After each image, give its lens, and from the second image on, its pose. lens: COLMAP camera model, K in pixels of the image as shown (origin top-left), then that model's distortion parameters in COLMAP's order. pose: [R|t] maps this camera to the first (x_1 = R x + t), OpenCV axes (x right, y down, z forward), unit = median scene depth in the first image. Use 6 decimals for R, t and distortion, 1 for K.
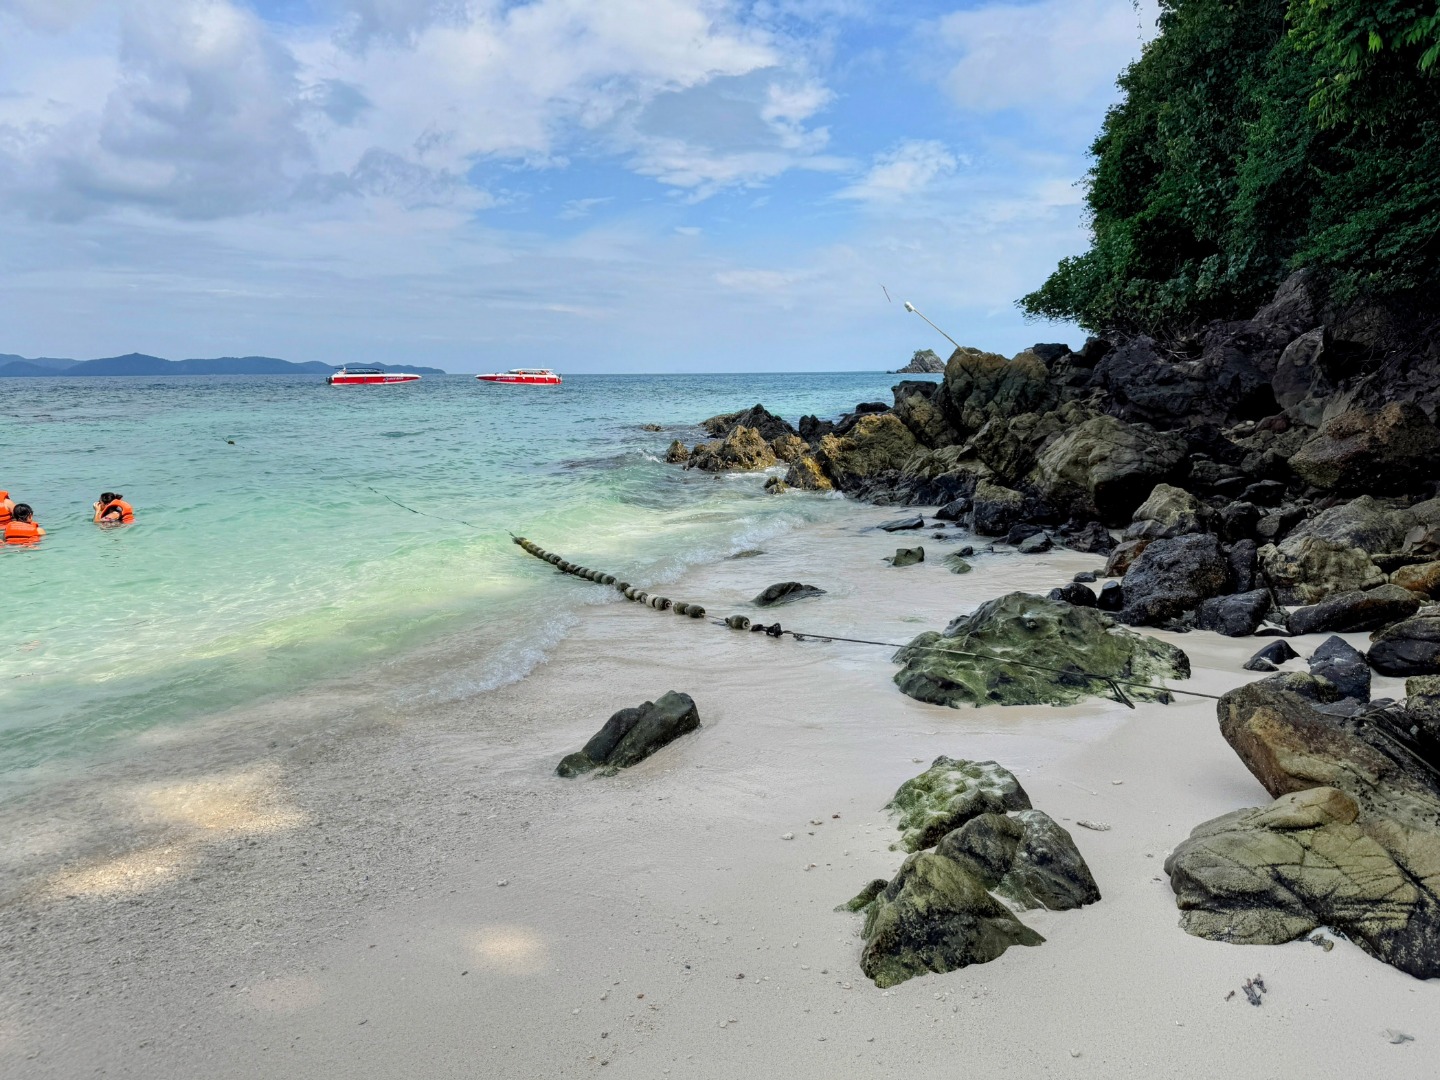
lens RADIAL K [[1081.8, 0, 728.2], [0, 1081.8, 540.3], [0, 0, 1]] dist [0.014397, -0.014852]
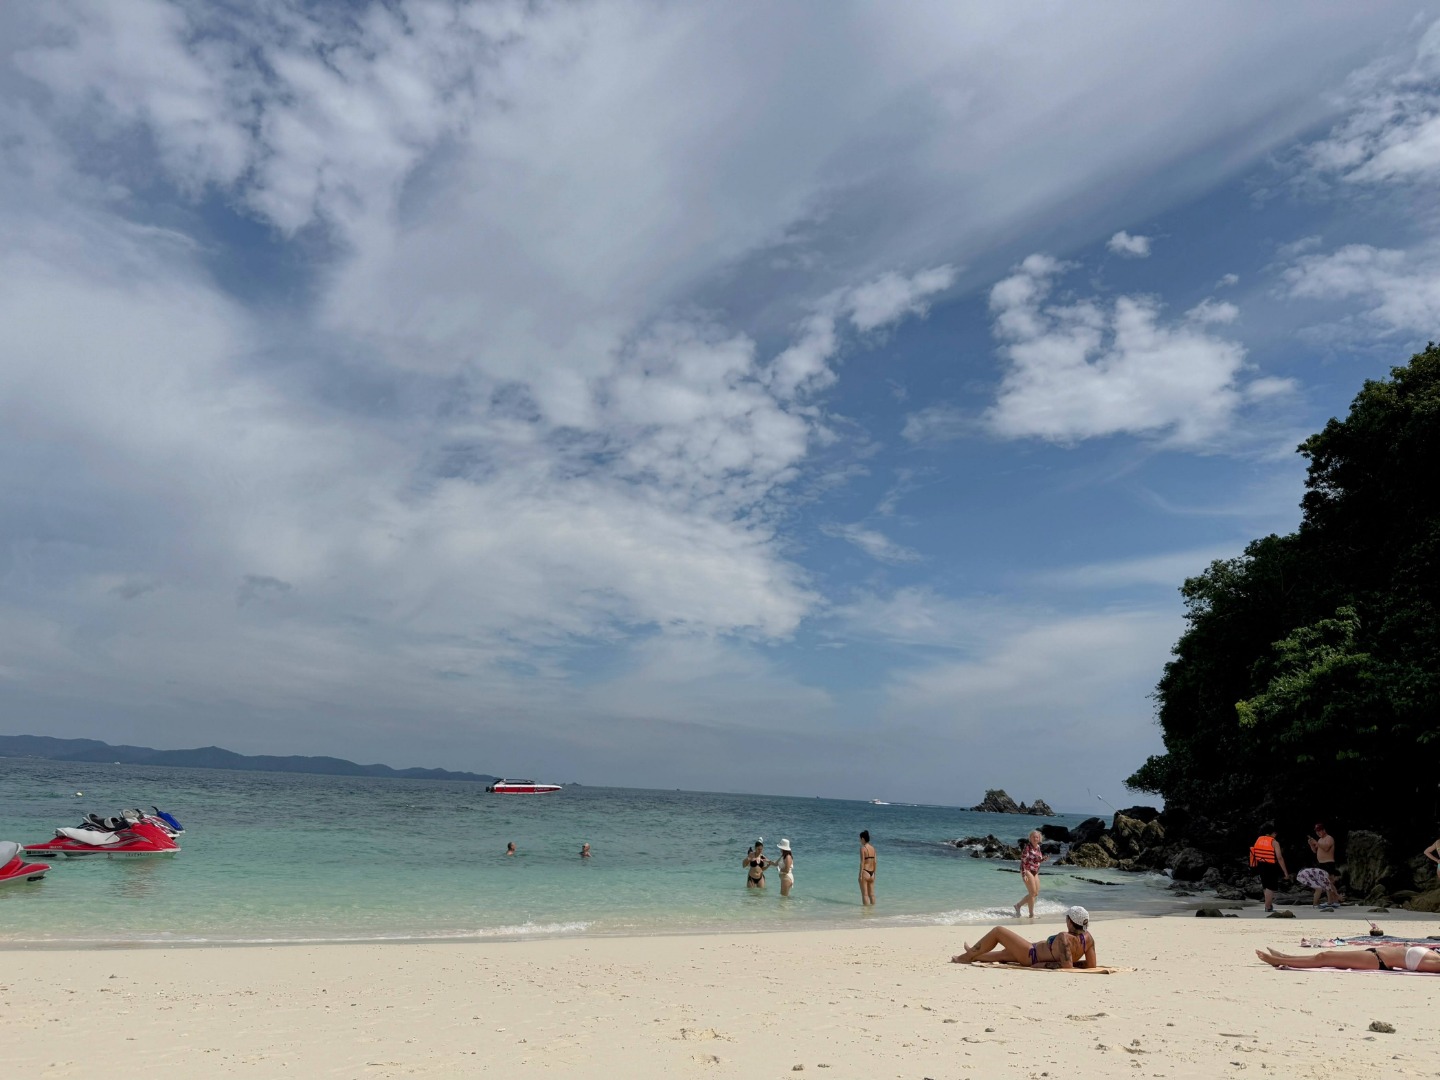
lens RADIAL K [[1081.8, 0, 716.3], [0, 1081.8, 543.6], [0, 0, 1]] dist [0.014397, -0.014852]
pose [[0.996835, 0.043336, -0.066655, -0.242773], [-0.065089, 0.926269, -0.371199, 0.092639], [0.045654, 0.374363, 0.926158, -0.655147]]
